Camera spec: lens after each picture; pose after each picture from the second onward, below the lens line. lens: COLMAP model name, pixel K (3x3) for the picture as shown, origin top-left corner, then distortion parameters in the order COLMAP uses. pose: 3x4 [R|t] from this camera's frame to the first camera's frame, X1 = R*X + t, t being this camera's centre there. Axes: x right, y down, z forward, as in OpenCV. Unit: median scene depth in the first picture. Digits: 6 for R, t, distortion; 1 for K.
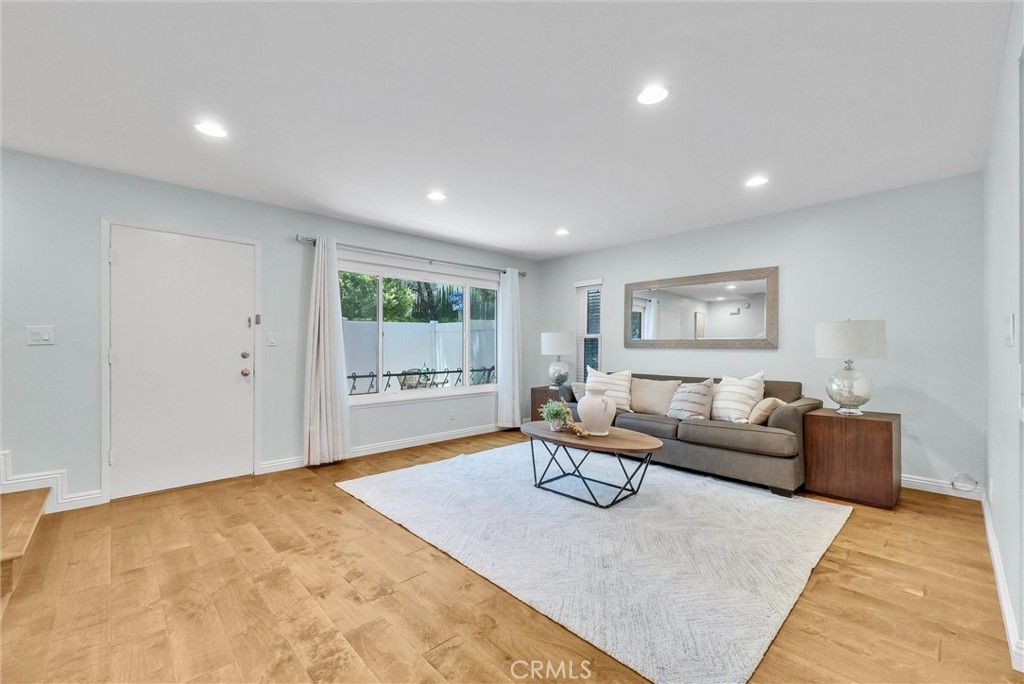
lens RADIAL K [[422.7, 0, 510.1], [0, 422.7, 341.0], [0, 0, 1]] dist [-0.004347, 0.000231]
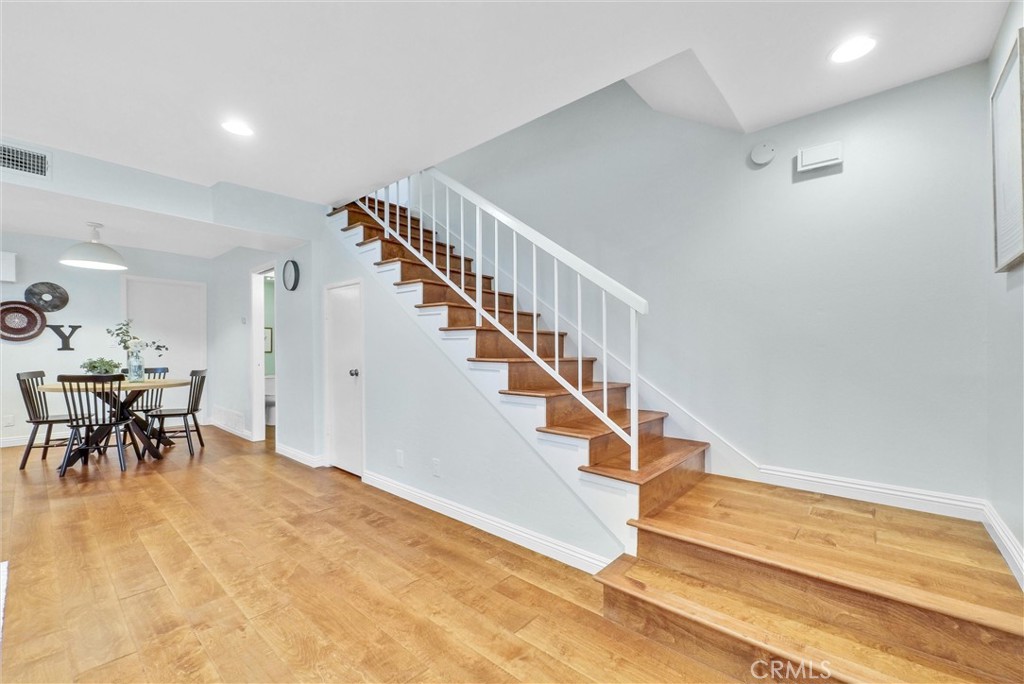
lens RADIAL K [[422.7, 0, 515.9], [0, 422.7, 355.6], [0, 0, 1]] dist [-0.004347, 0.000231]
pose [[-0.994700, -0.004270, -0.102733, -0.519442], [-0.004067, 0.999989, -0.002187, 0.019948], [0.102741, -0.001757, -0.994707, 1.094587]]
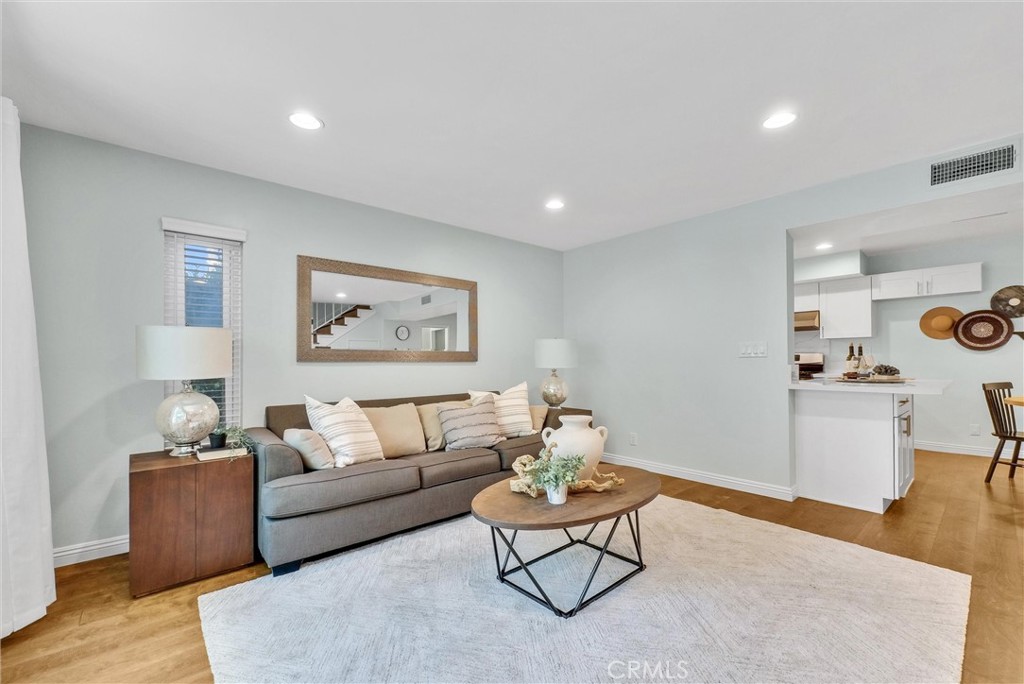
lens RADIAL K [[422.7, 0, 509.7], [0, 422.7, 359.8], [0, 0, 1]] dist [-0.004347, 0.000231]
pose [[0.043004, 0.000716, 0.999075, -0.478295], [-0.007270, 0.999973, -0.000403, 0.018057], [-0.999048, -0.007246, 0.043008, 1.048415]]
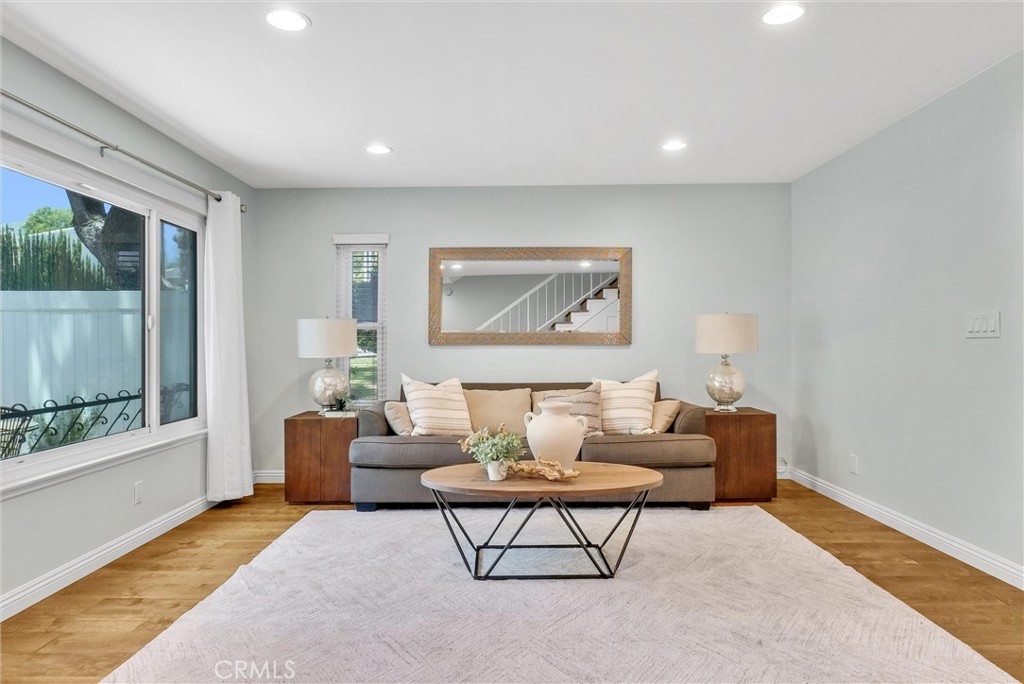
lens RADIAL K [[621.6, 0, 515.0], [0, 621.6, 344.0], [0, 0, 1]] dist [-0.005729, -0.001531]
pose [[0.685068, -0.004713, 0.728464, -0.529001], [-0.002855, 0.999954, 0.009155, 0.008999], [-0.728474, -0.008351, 0.685023, 0.371839]]
